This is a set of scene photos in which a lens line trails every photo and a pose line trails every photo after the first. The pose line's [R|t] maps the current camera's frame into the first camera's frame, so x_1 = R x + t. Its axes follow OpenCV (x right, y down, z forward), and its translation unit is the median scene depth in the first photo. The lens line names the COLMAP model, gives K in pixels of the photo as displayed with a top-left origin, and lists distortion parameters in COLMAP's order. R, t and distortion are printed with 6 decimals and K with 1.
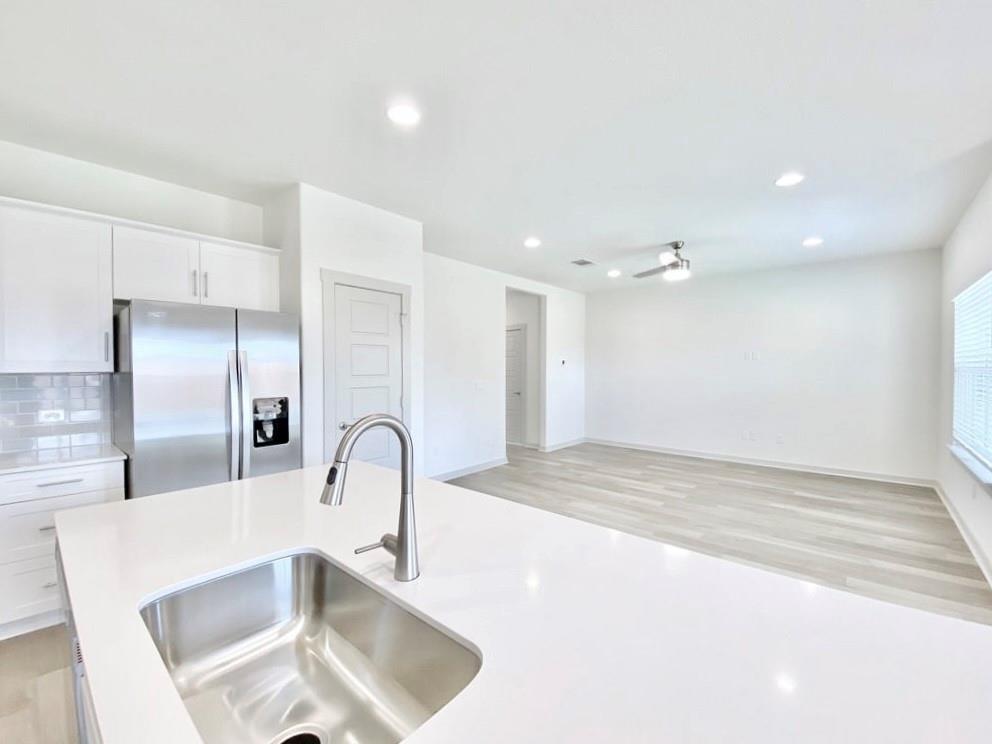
lens RADIAL K [[414.7, 0, 500.6], [0, 414.7, 376.7], [0, 0, 1]] dist [0.016282, -0.018928]
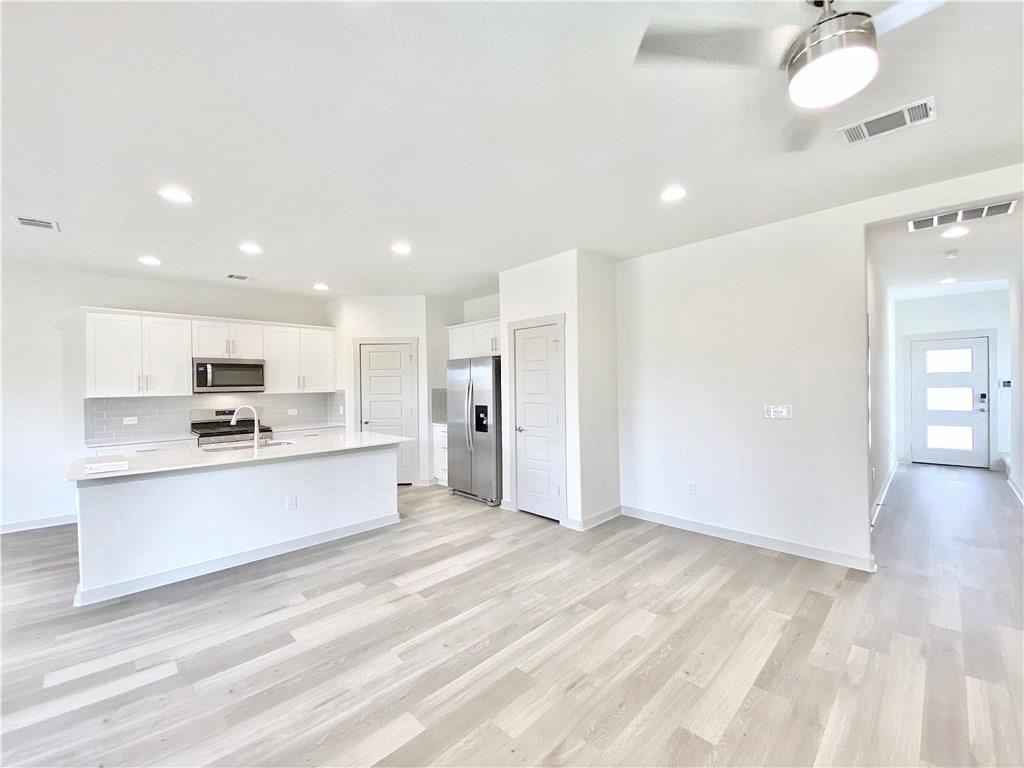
lens RADIAL K [[419.4, 0, 512.0], [0, 419.4, 384.0], [0, 0, 1]] dist [0.016134, -0.017433]
pose [[-0.082090, -0.000458, -0.996625, 1.043337], [-0.003833, 0.999993, -0.000144, -0.037823], [0.996618, 0.003808, -0.082091, 1.107373]]
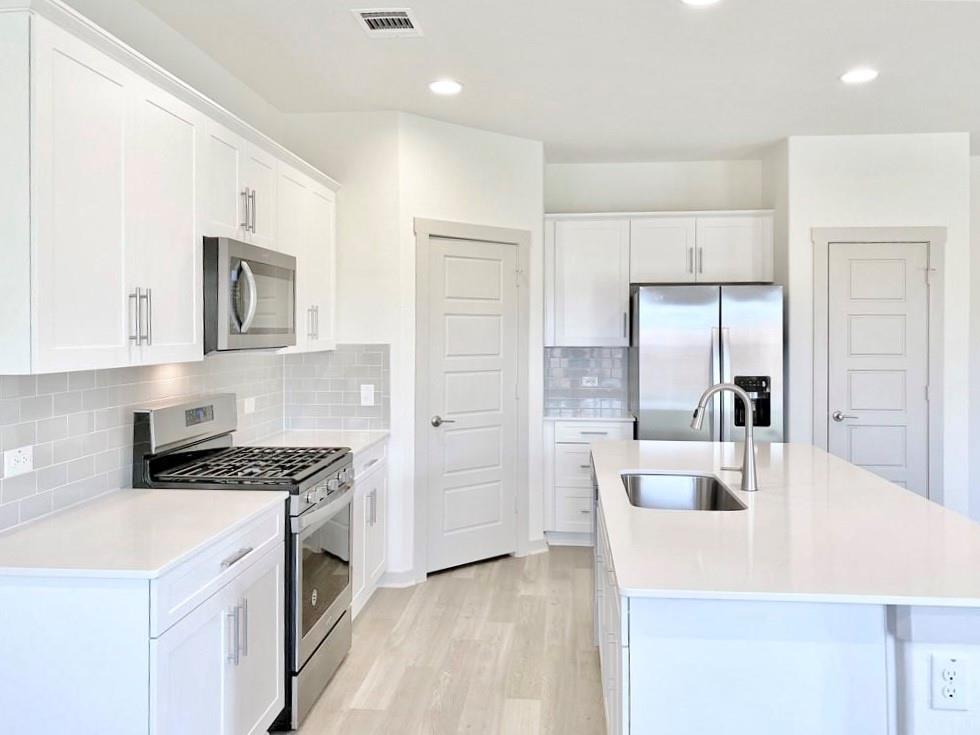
lens RADIAL K [[788.2, 0, 490.7], [0, 788.2, 330.5], [0, 0, 1]] dist [0.033101, -0.003875]
pose [[0.579044, 0.002393, -0.815293, 0.498275], [-0.018804, 0.999769, -0.010421, -0.019957], [0.815079, 0.021365, 0.578956, -0.461723]]
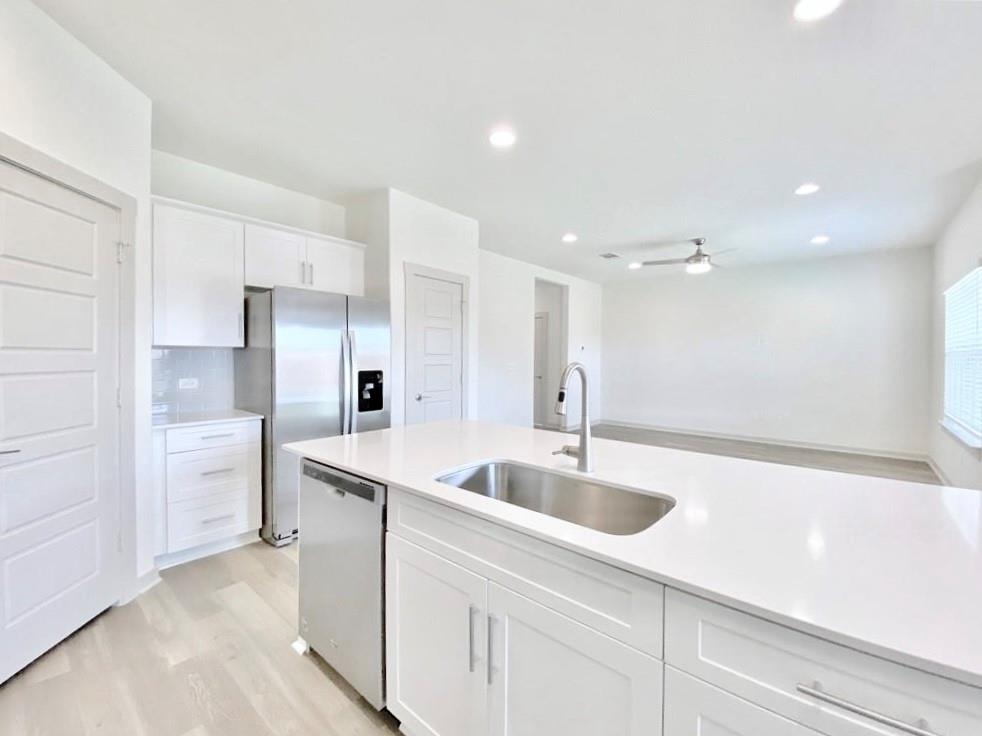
lens RADIAL K [[416.3, 0, 495.9], [0, 416.3, 363.4], [0, 0, 1]] dist [0.014929, -0.017957]
pose [[0.999956, 0.006464, 0.006761, -0.173907], [-0.006414, 0.999952, -0.007444, 0.031769], [-0.006809, 0.007400, 0.999949, -0.158994]]
